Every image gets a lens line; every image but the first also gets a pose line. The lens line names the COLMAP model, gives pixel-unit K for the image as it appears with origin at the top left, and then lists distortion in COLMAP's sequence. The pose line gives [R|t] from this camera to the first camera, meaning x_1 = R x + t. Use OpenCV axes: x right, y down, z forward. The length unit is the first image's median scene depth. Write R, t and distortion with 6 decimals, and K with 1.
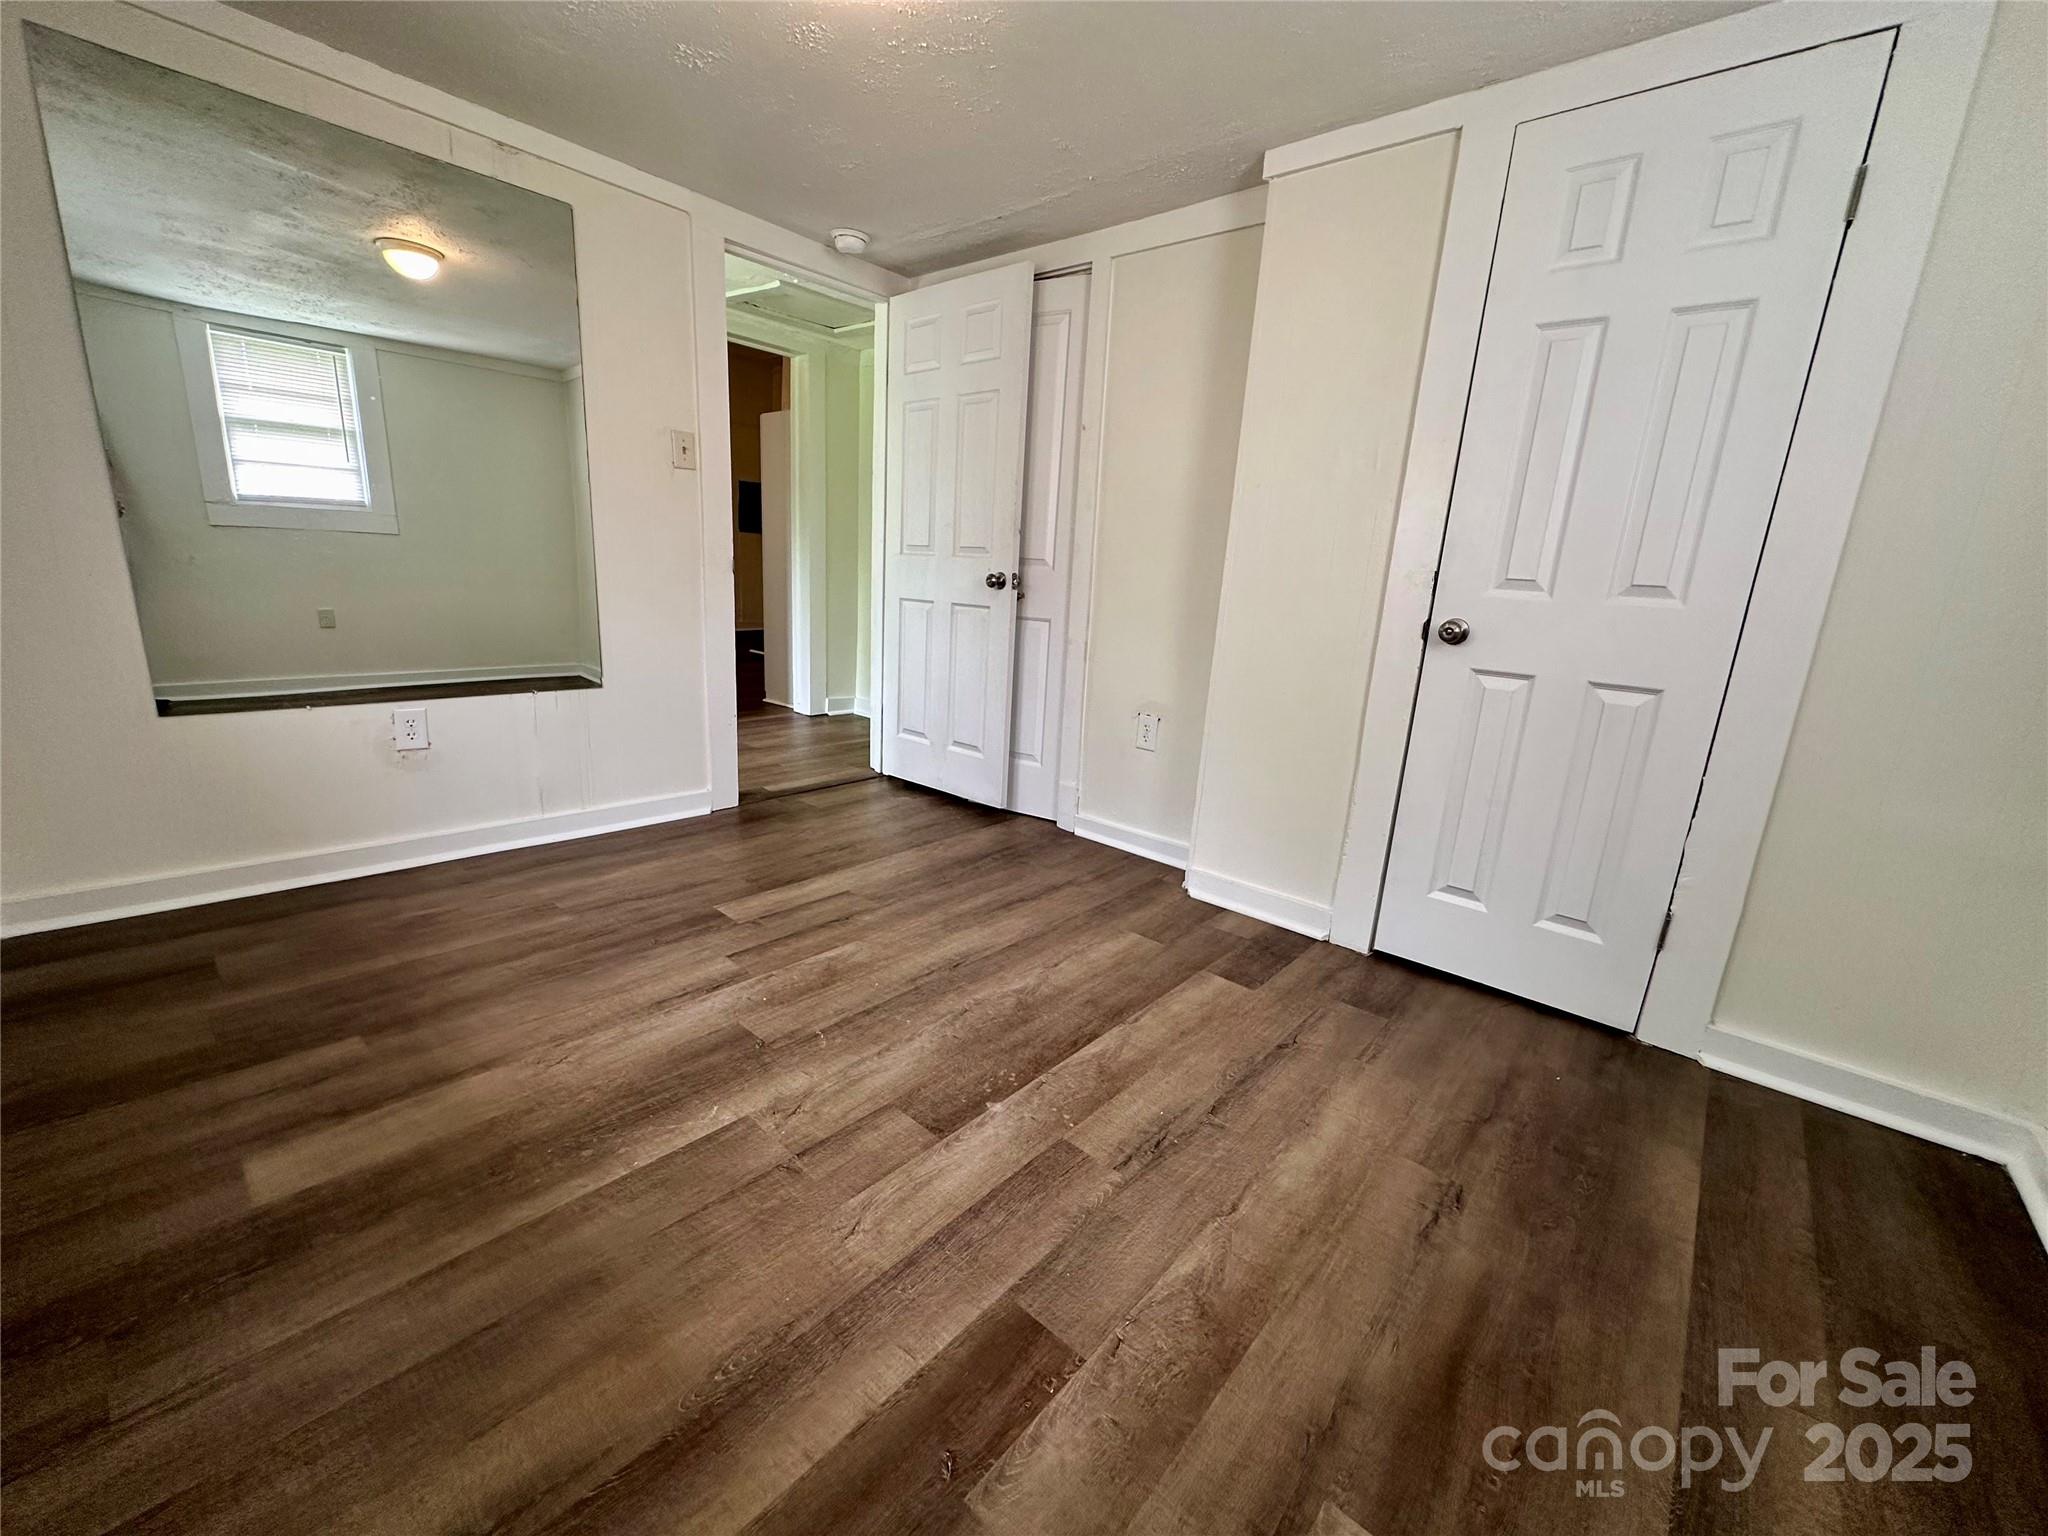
lens RADIAL K [[816.6, 0, 1018.8], [0, 816.6, 764.8], [0, 0, 1]] dist [-0.002248, -0.000339]
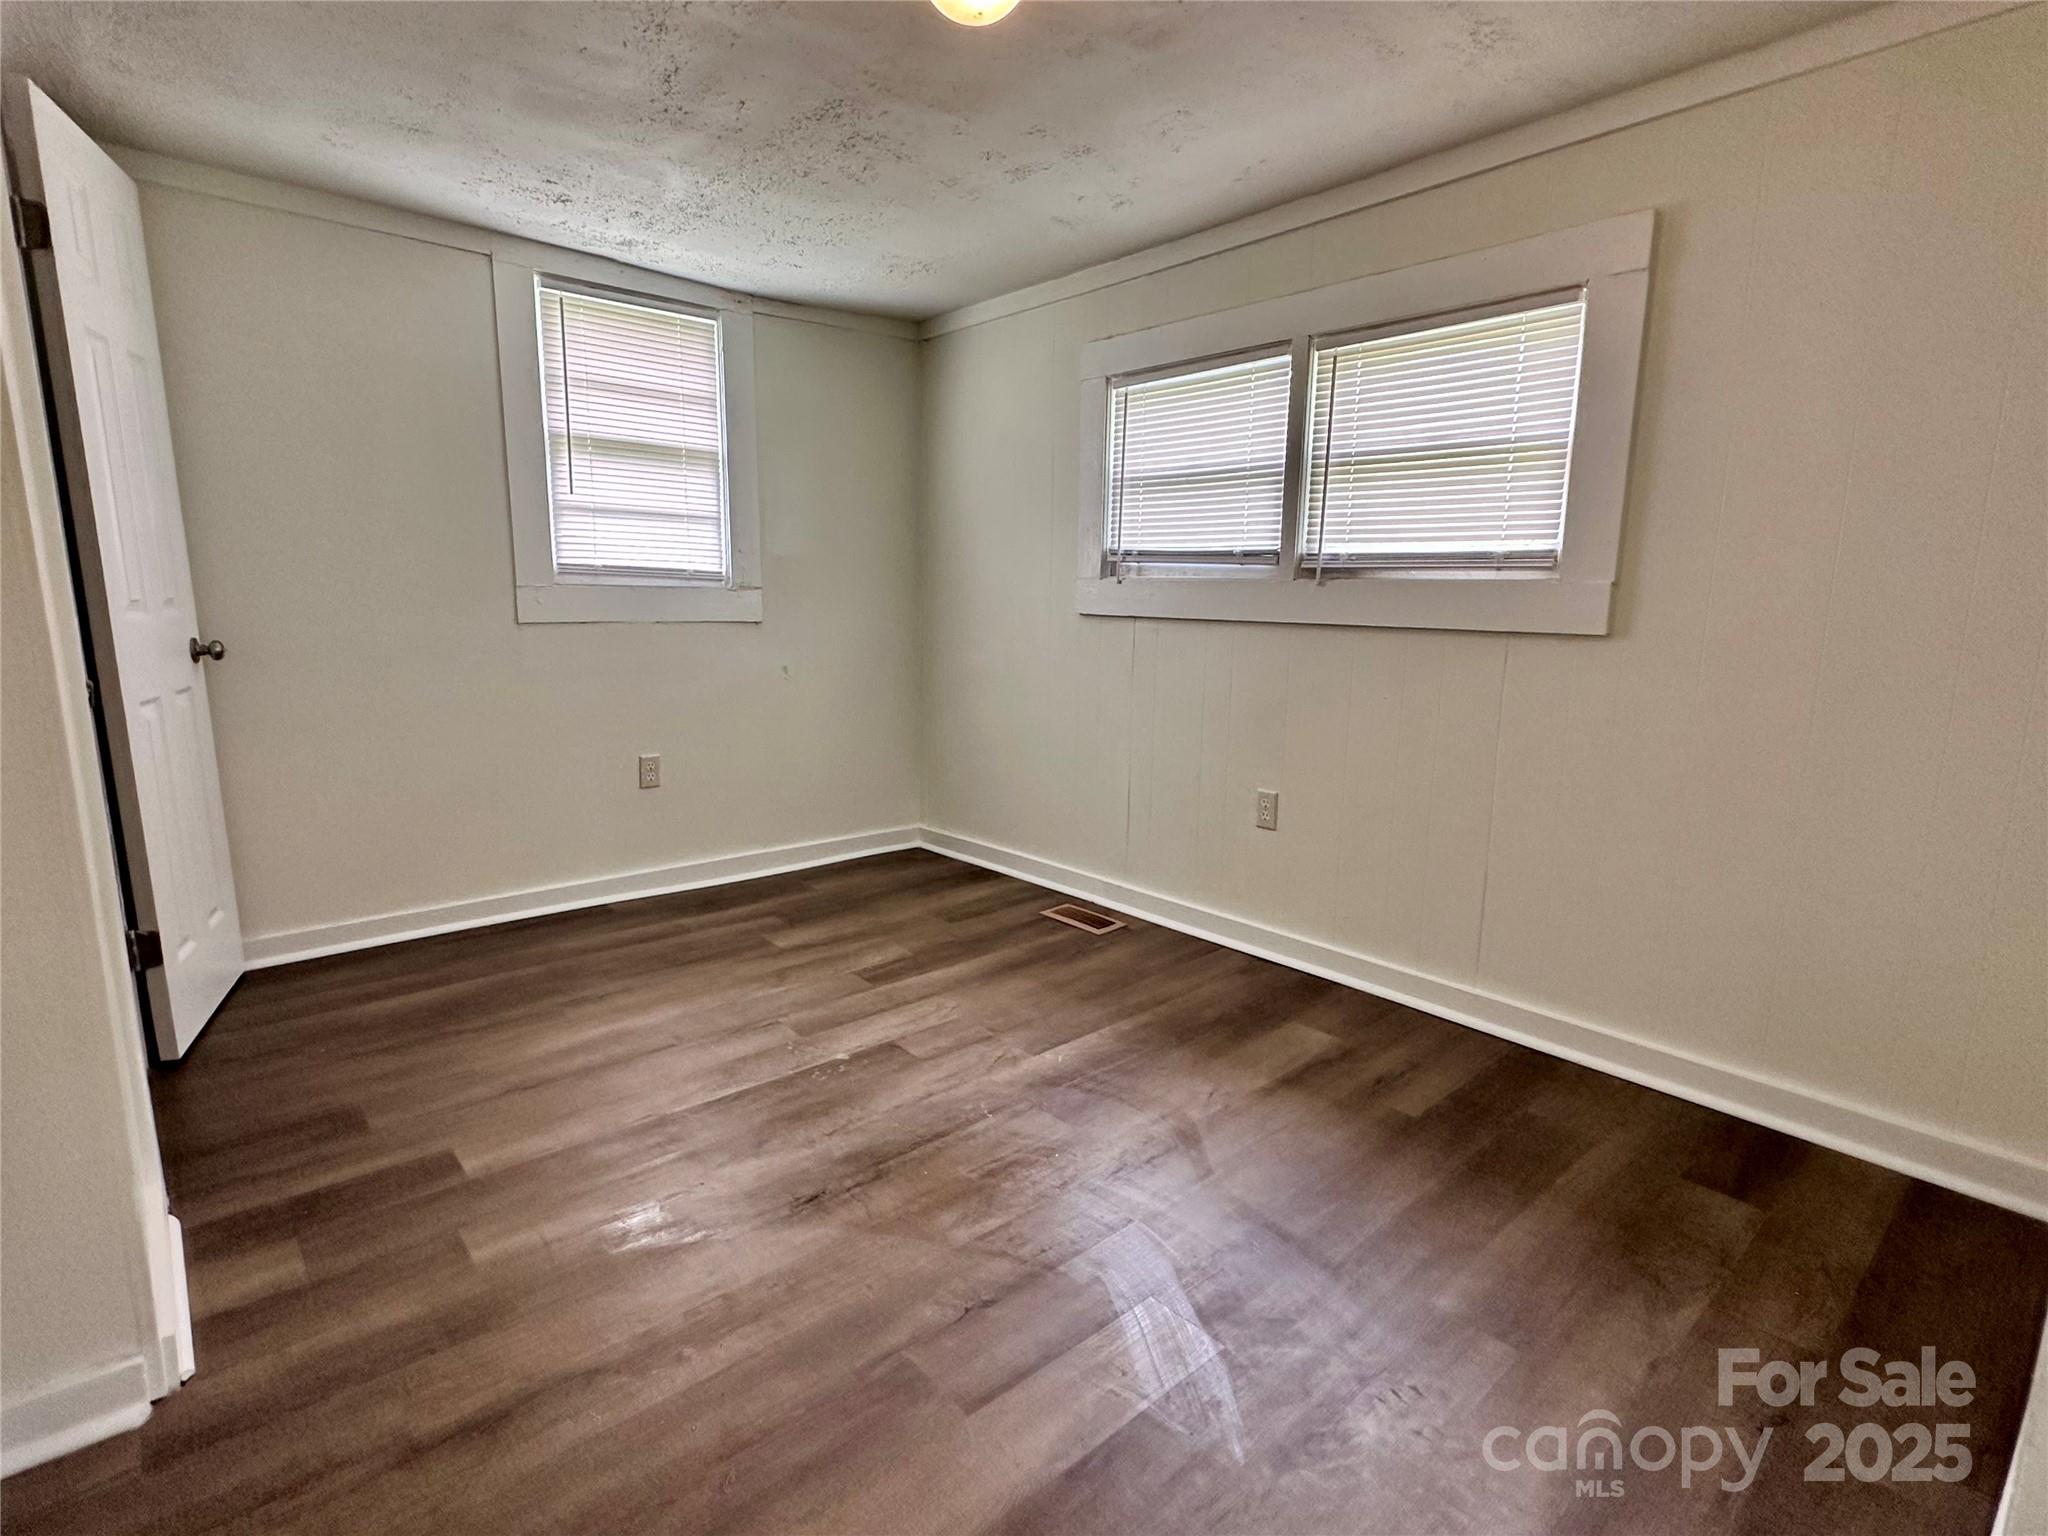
lens RADIAL K [[1030.5, 0, 1023.0], [0, 1030.5, 775.0], [0, 0, 1]] dist [0.004950, -0.000052]
pose [[-0.989486, -0.094845, 0.109190, -0.451615], [-0.041715, 0.910027, 0.412445, -0.658718], [-0.138484, 0.403553, -0.904415, 2.307172]]
